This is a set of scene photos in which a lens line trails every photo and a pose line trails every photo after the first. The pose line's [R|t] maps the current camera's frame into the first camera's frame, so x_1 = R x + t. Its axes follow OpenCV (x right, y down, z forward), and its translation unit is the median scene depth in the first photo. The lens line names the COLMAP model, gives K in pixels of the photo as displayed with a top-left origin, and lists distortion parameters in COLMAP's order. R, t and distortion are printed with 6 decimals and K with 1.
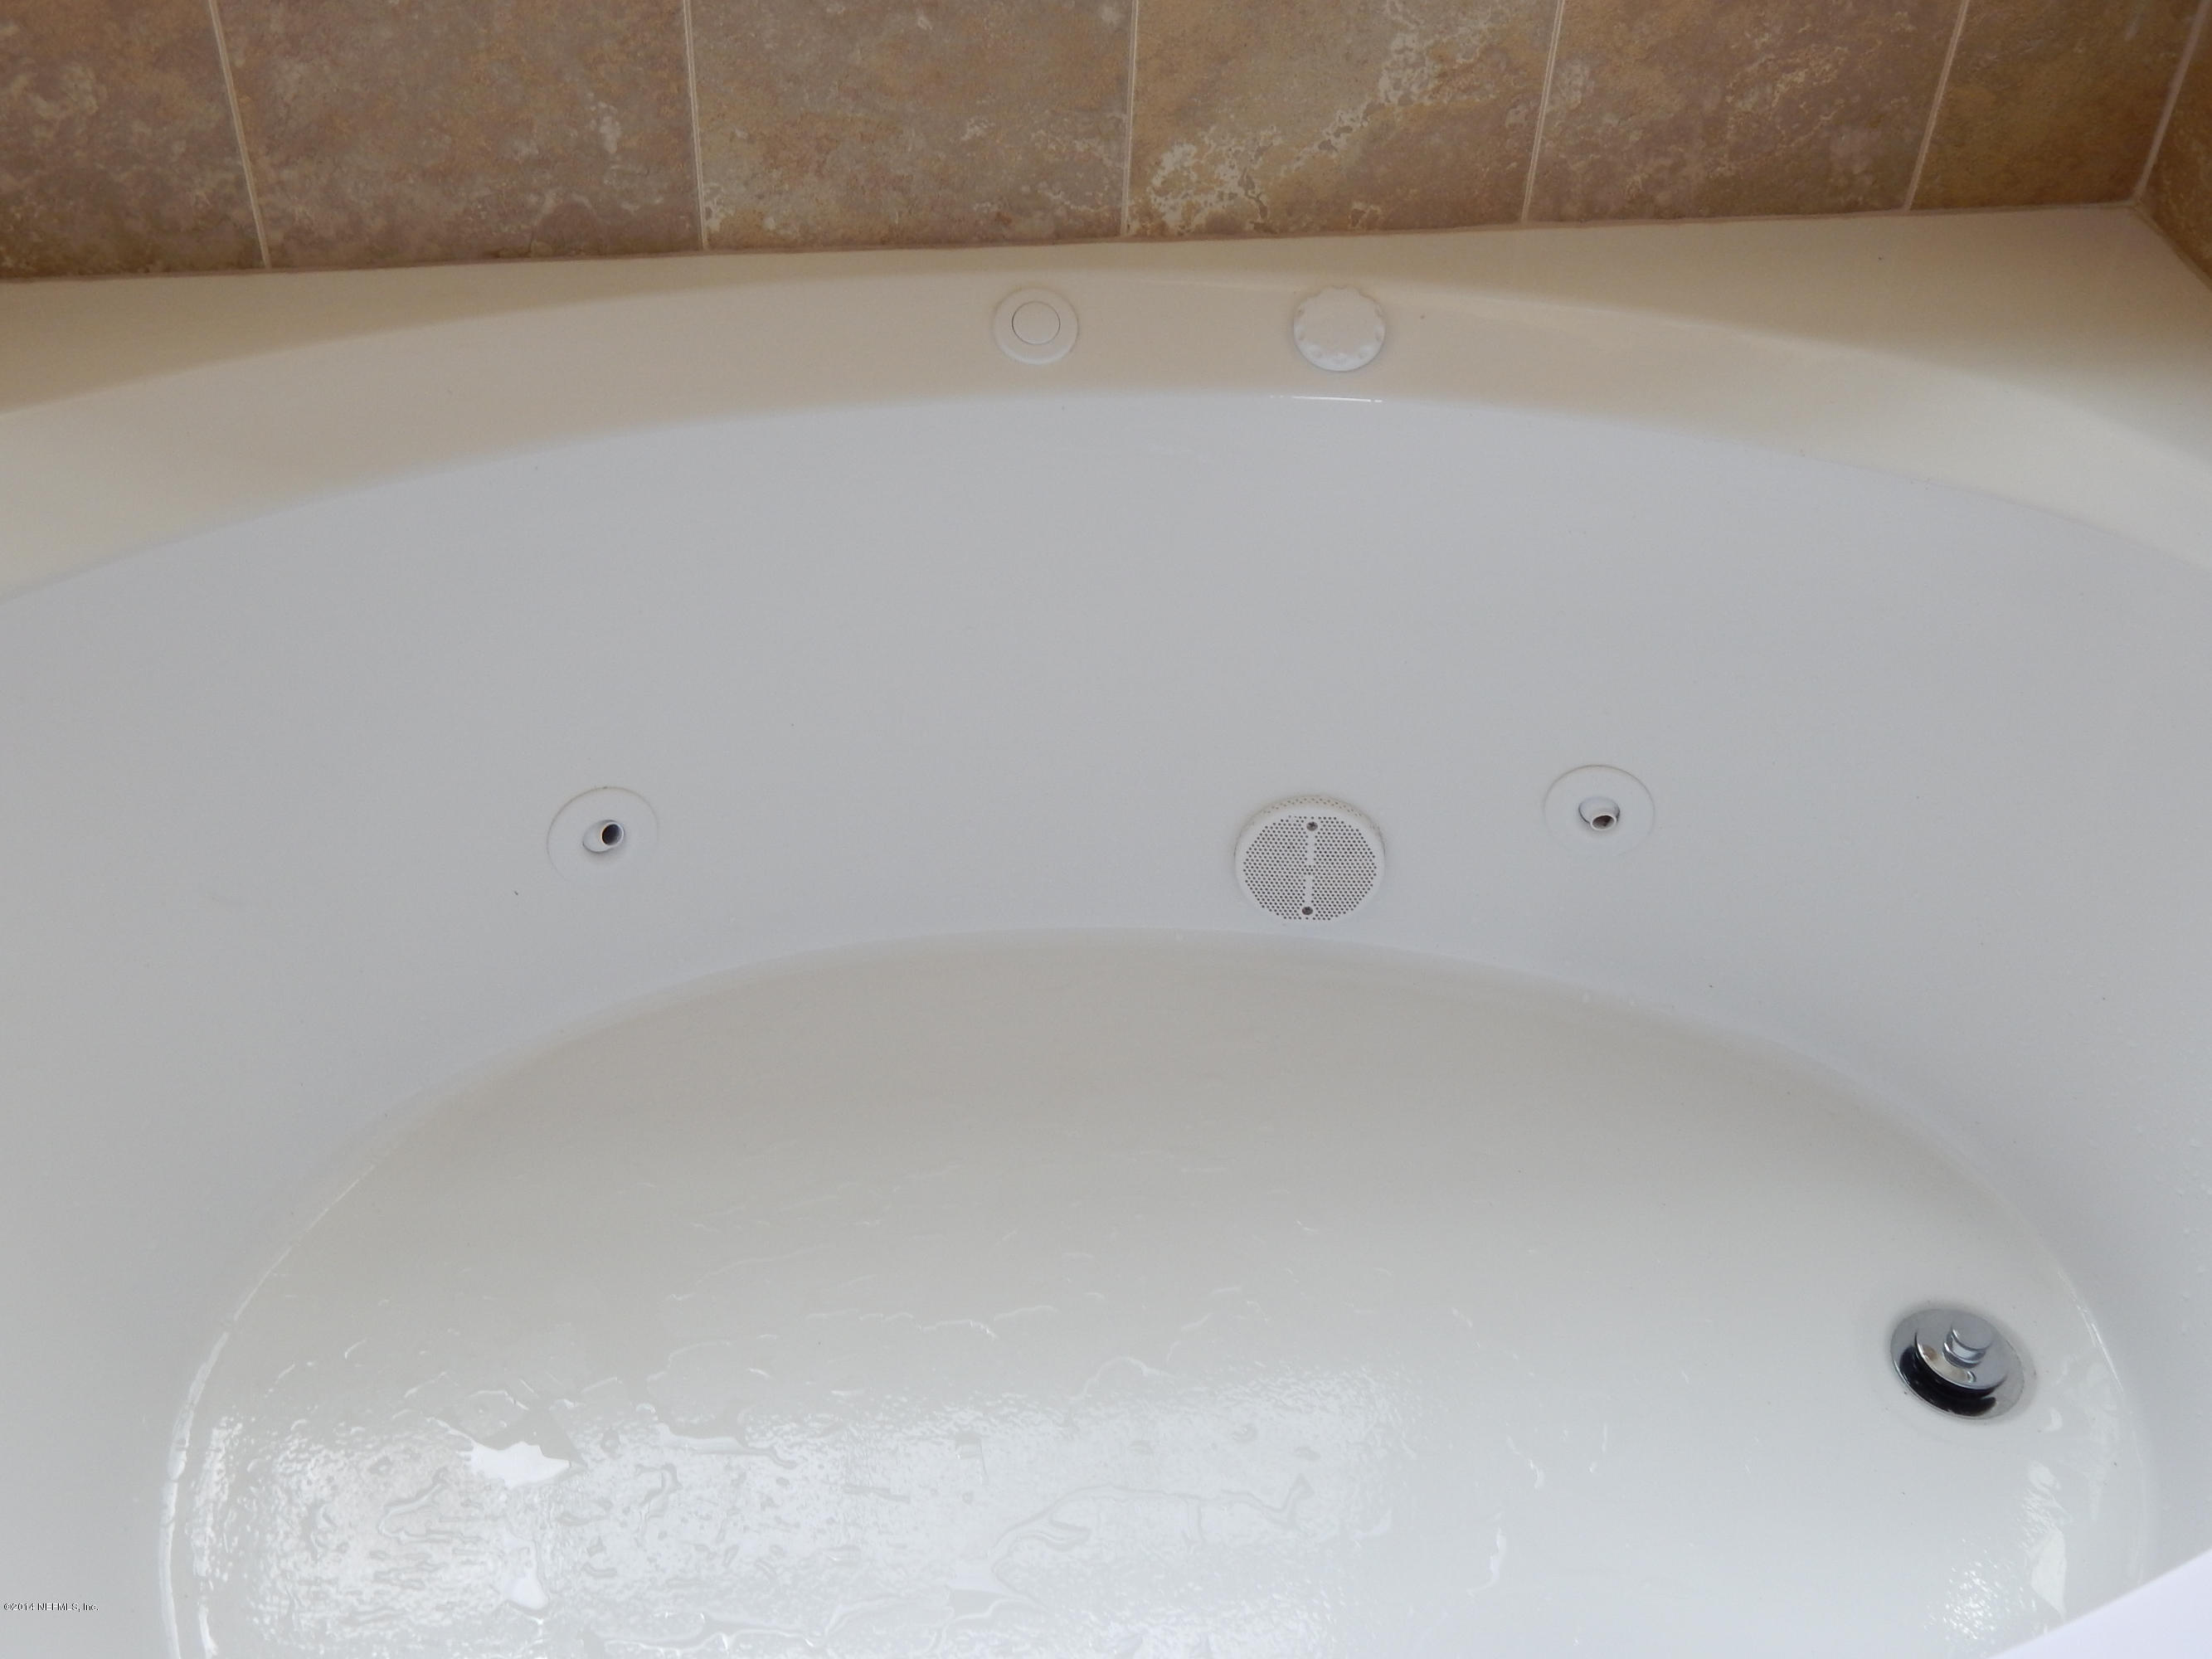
lens RADIAL K [[2419.3, 0, 1104.4], [0, 2419.3, 817.9], [0, 0, 1]] dist [-0.012329, 0.000000]
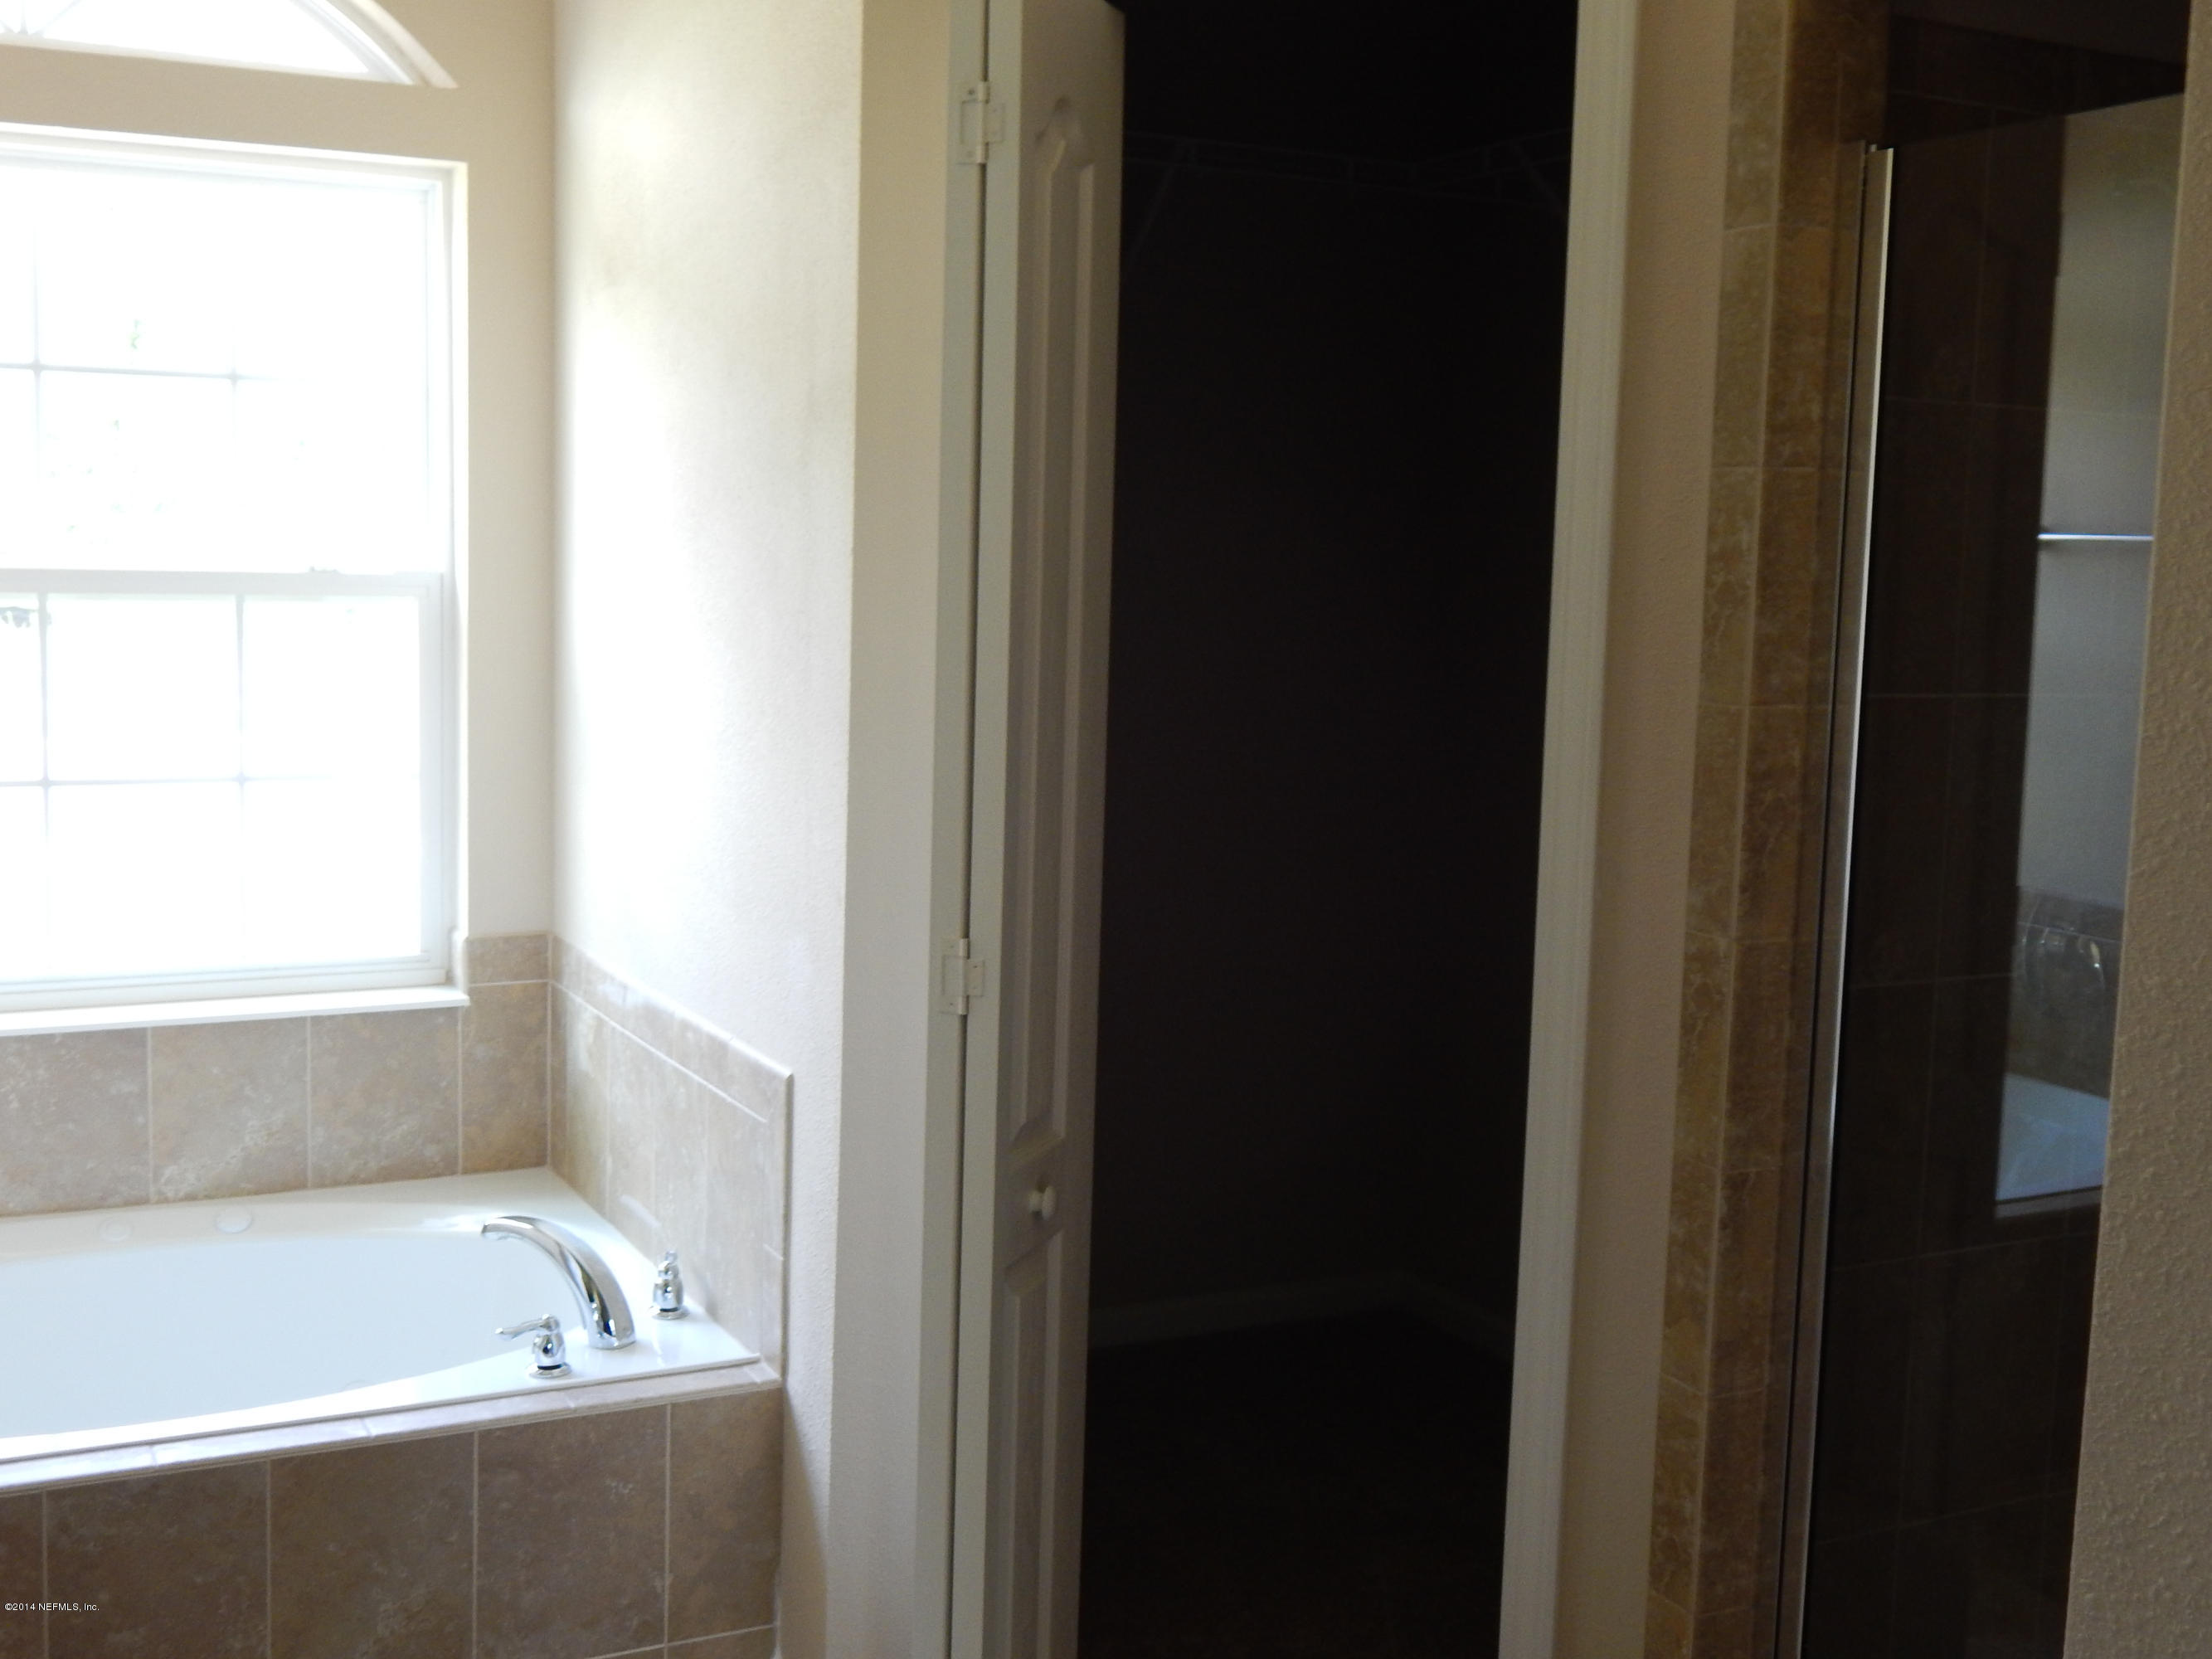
lens RADIAL K [[2419.3, 0, 1104.5], [0, 2419.3, 814.3], [0, 0, 1]] dist [-0.012329, 0.000000]
pose [[0.942974, -0.050632, 0.328992, 0.149594], [0.232892, 0.806518, -0.543405, 1.145142], [-0.237824, 0.589037, 0.772318, -1.625808]]
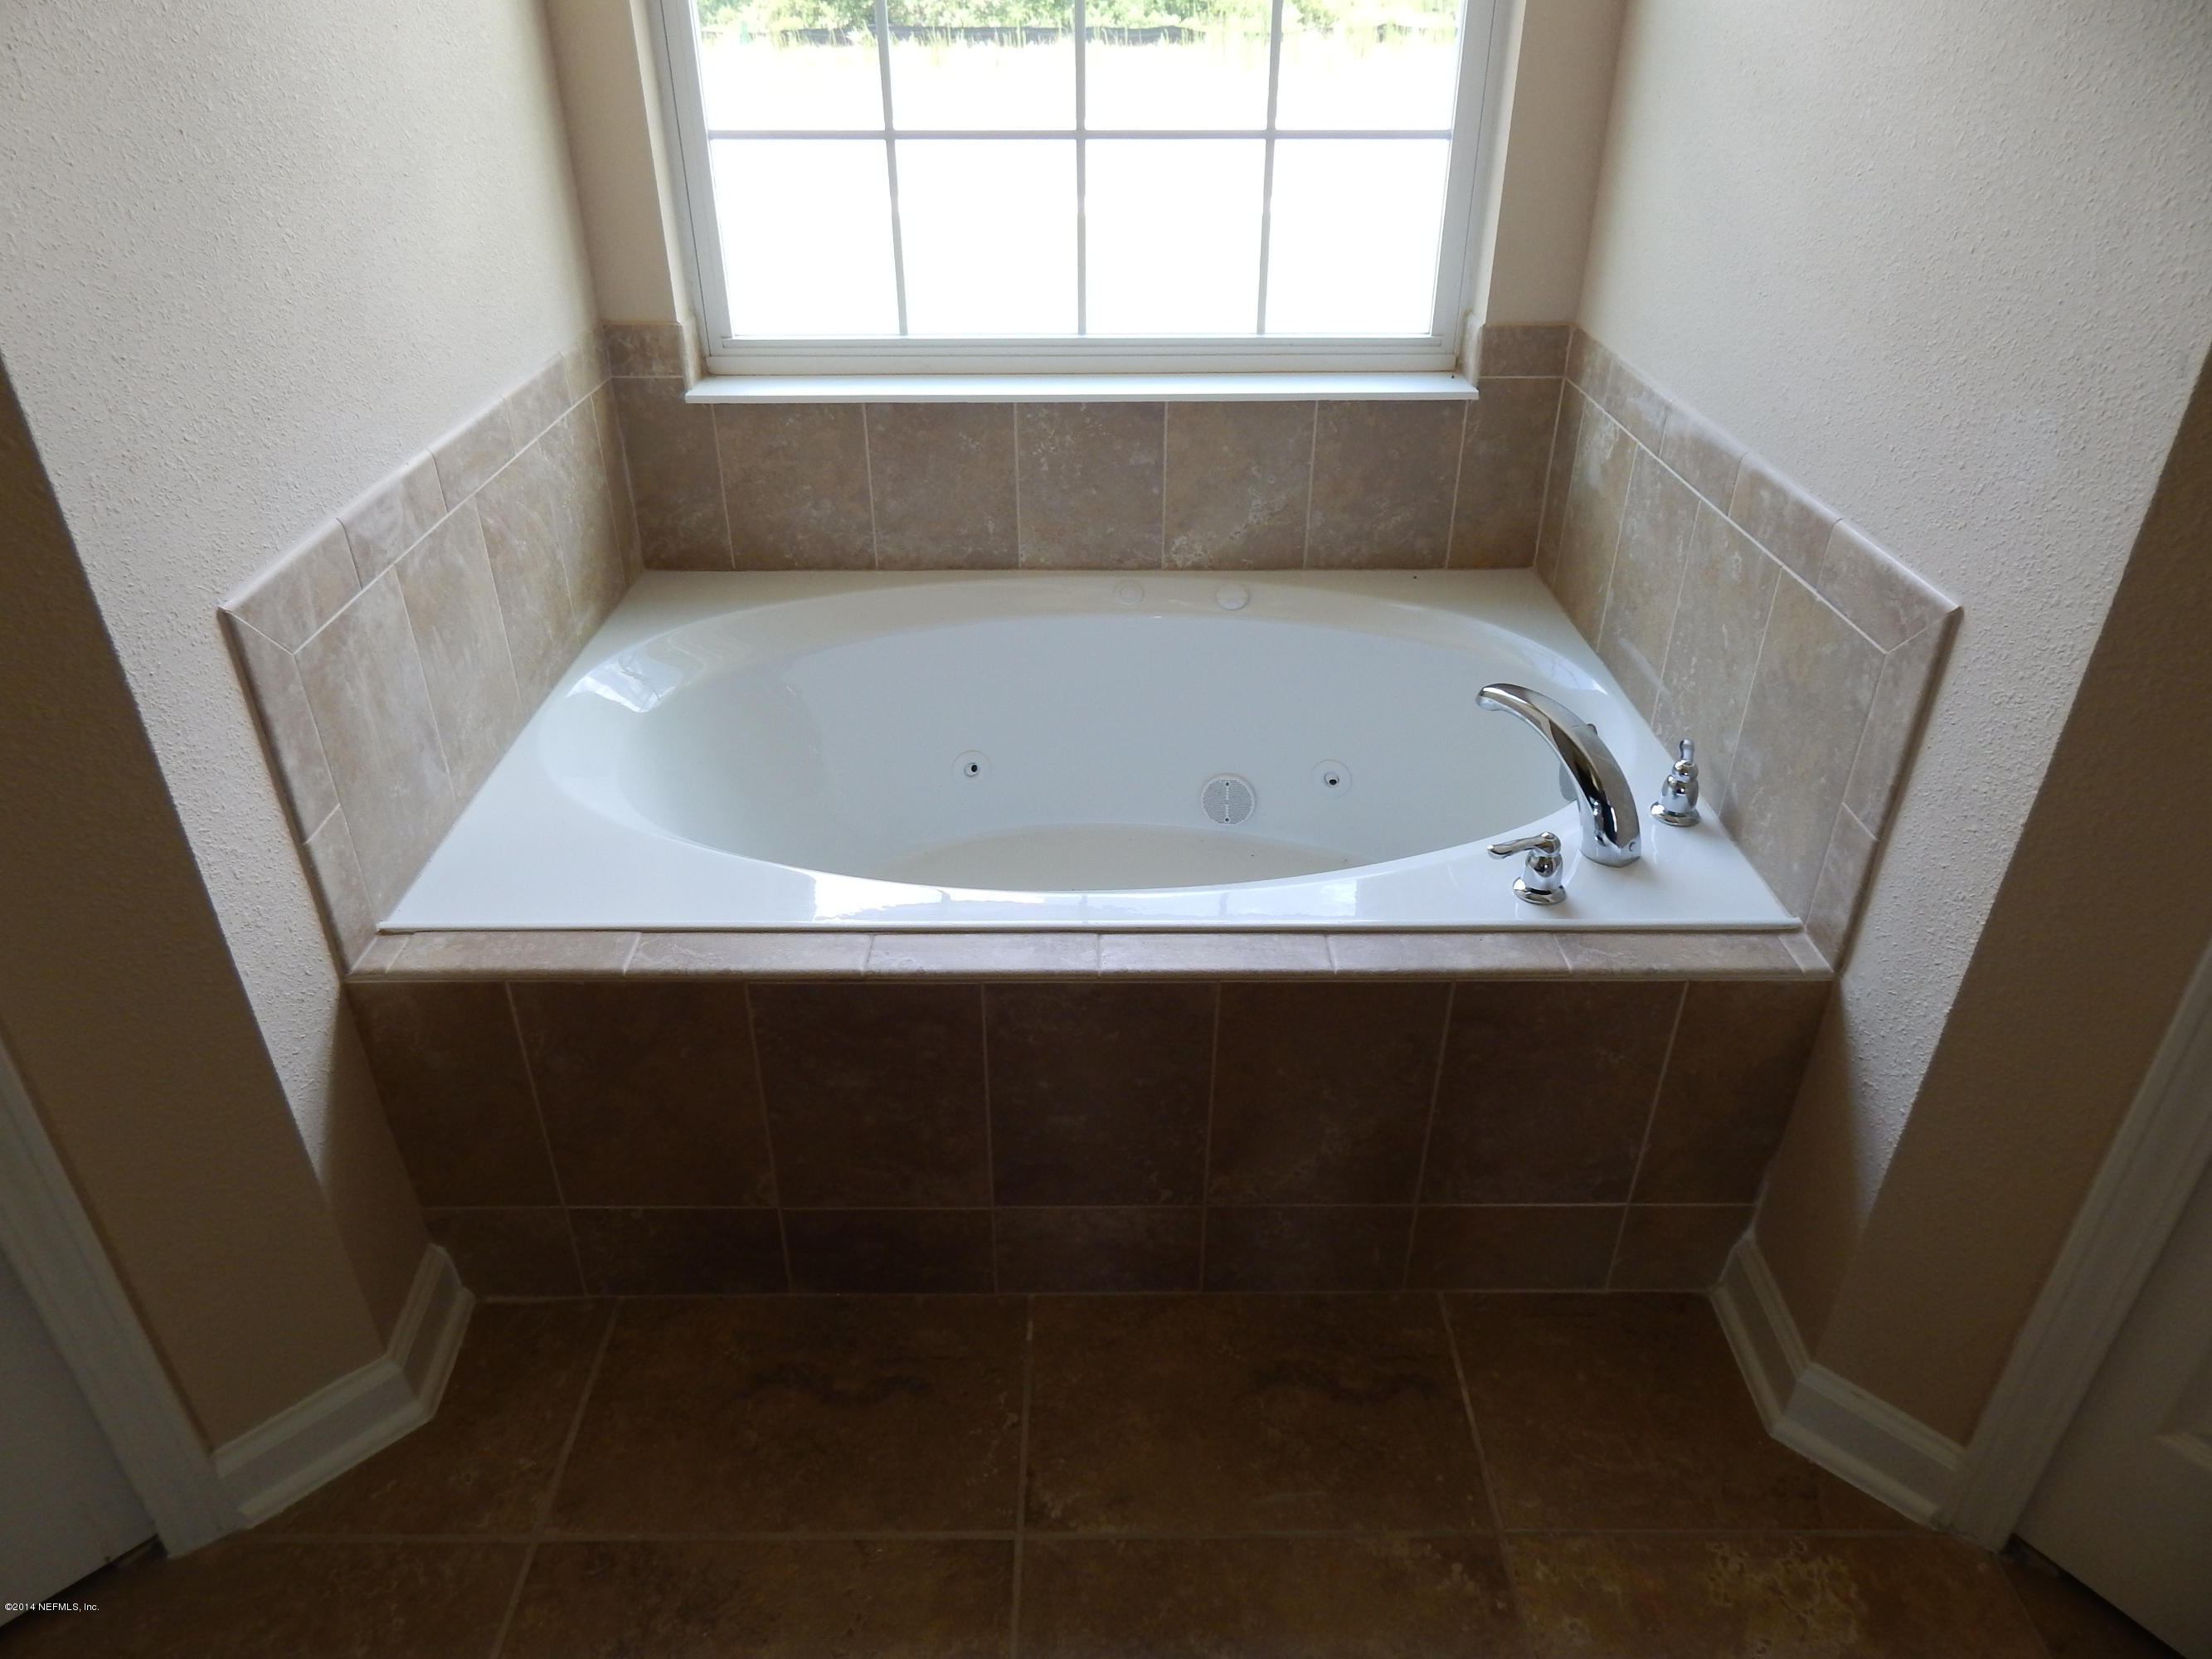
lens RADIAL K [[1456.0, 0, 1115.1], [0, 1456.0, 828.4], [0, 0, 1]] dist [-0.001036, -0.002523]
pose [[0.991970, 0.031263, -0.122548, 0.178974], [-0.056252, 0.976909, -0.206117, 0.436331], [0.113275, 0.211355, 0.970823, -0.652857]]
